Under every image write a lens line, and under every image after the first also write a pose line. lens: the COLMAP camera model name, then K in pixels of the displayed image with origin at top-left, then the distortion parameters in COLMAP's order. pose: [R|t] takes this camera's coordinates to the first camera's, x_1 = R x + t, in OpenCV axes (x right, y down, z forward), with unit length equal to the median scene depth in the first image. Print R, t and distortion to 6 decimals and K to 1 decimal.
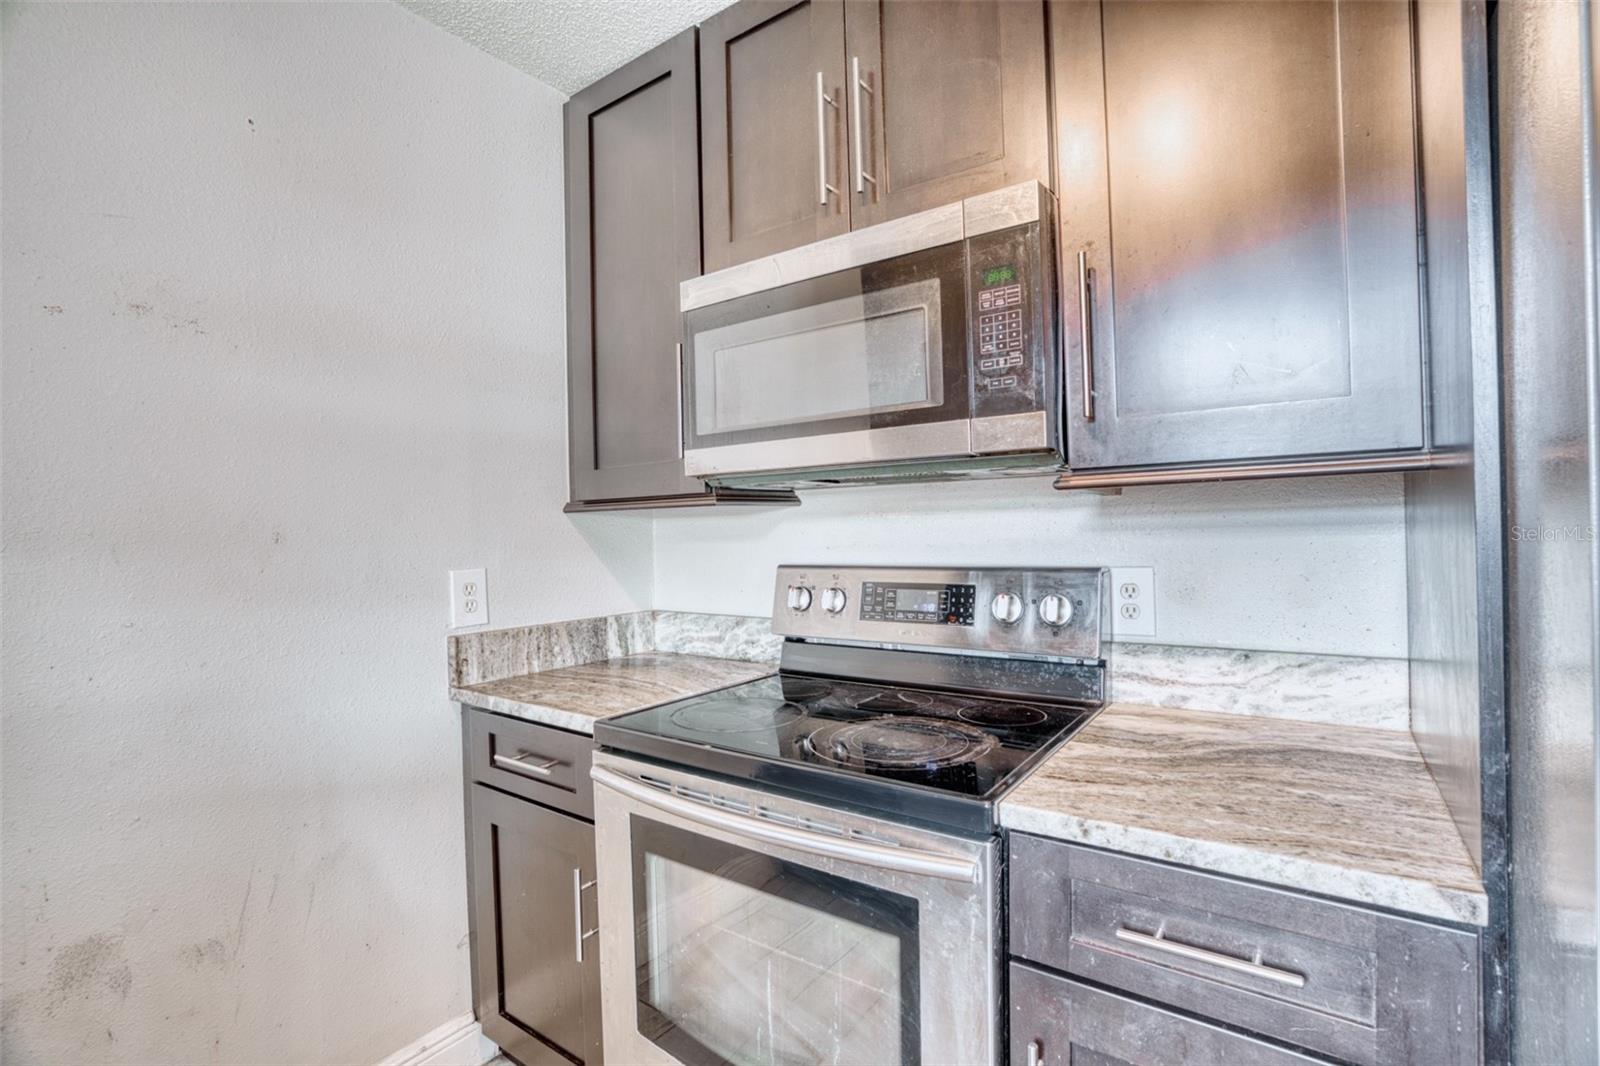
lens RADIAL K [[759.4, 0, 799.5], [0, 759.4, 513.1], [0, 0, 1]] dist [-0.052694, 0.017707]
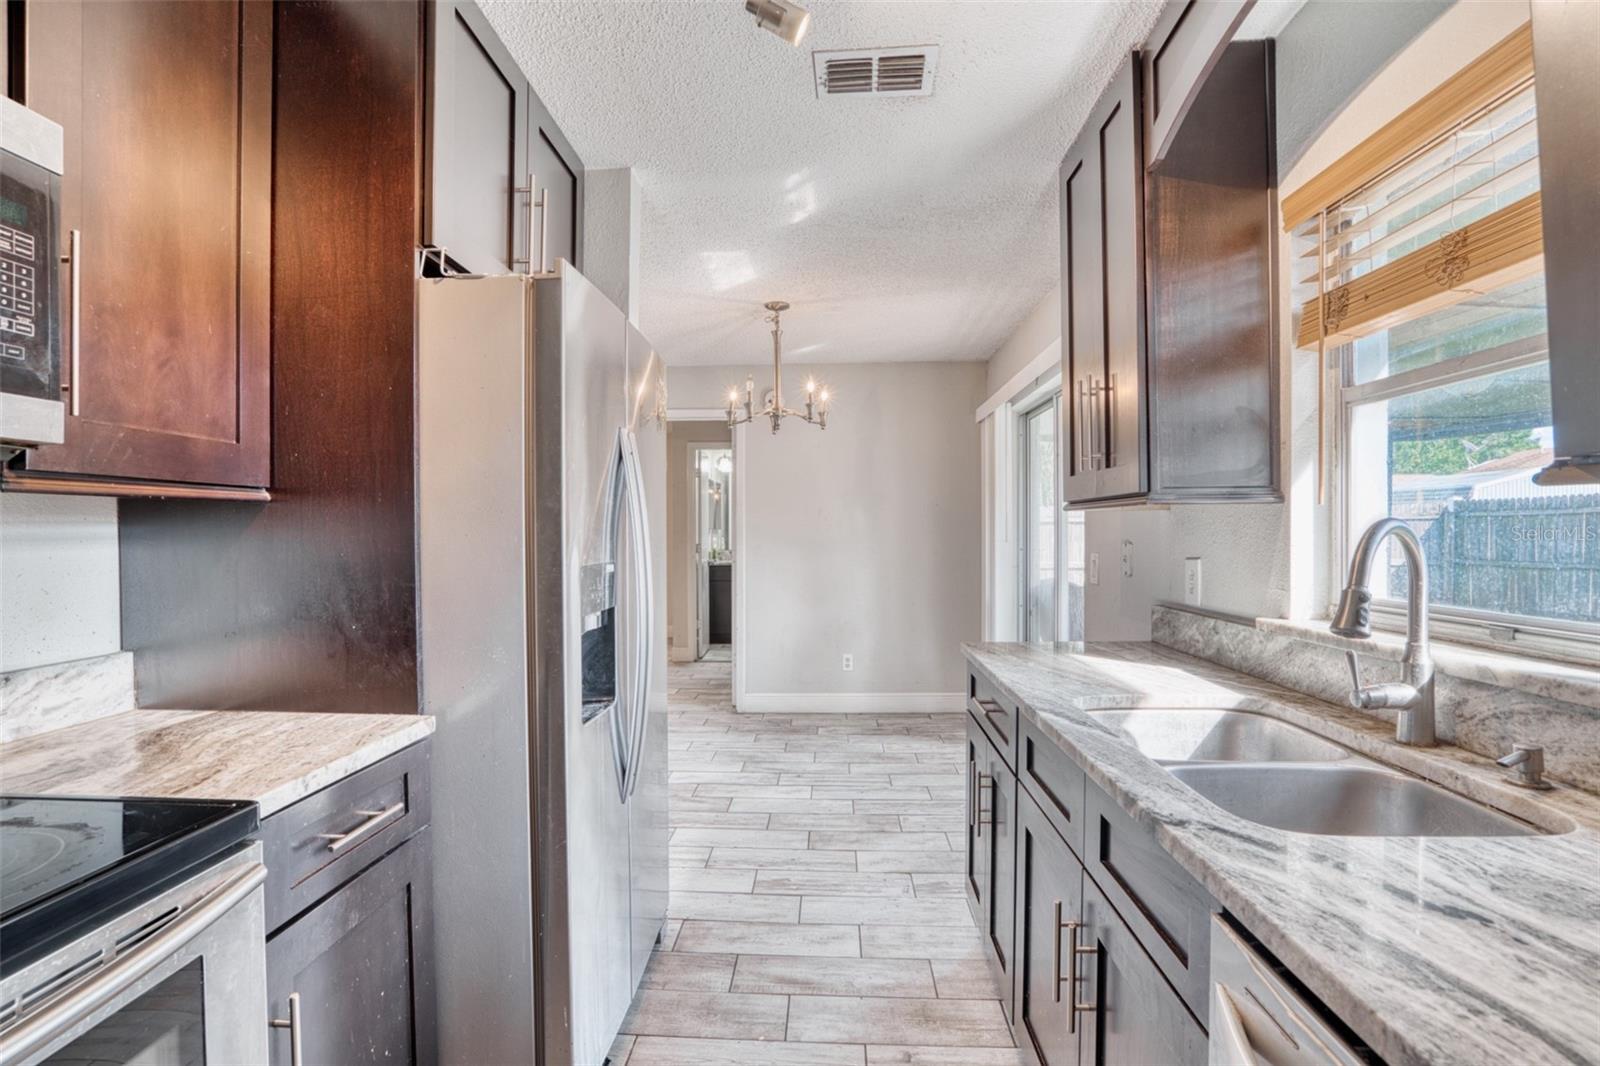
lens RADIAL K [[759.4, 0, 799.5], [0, 759.4, 513.1], [0, 0, 1]] dist [-0.052694, 0.017707]
pose [[-0.533817, 0.038554, 0.844721, -0.793935], [0.002621, 0.999031, -0.043941, 0.027982], [-0.845596, -0.021242, -0.533401, 0.717074]]
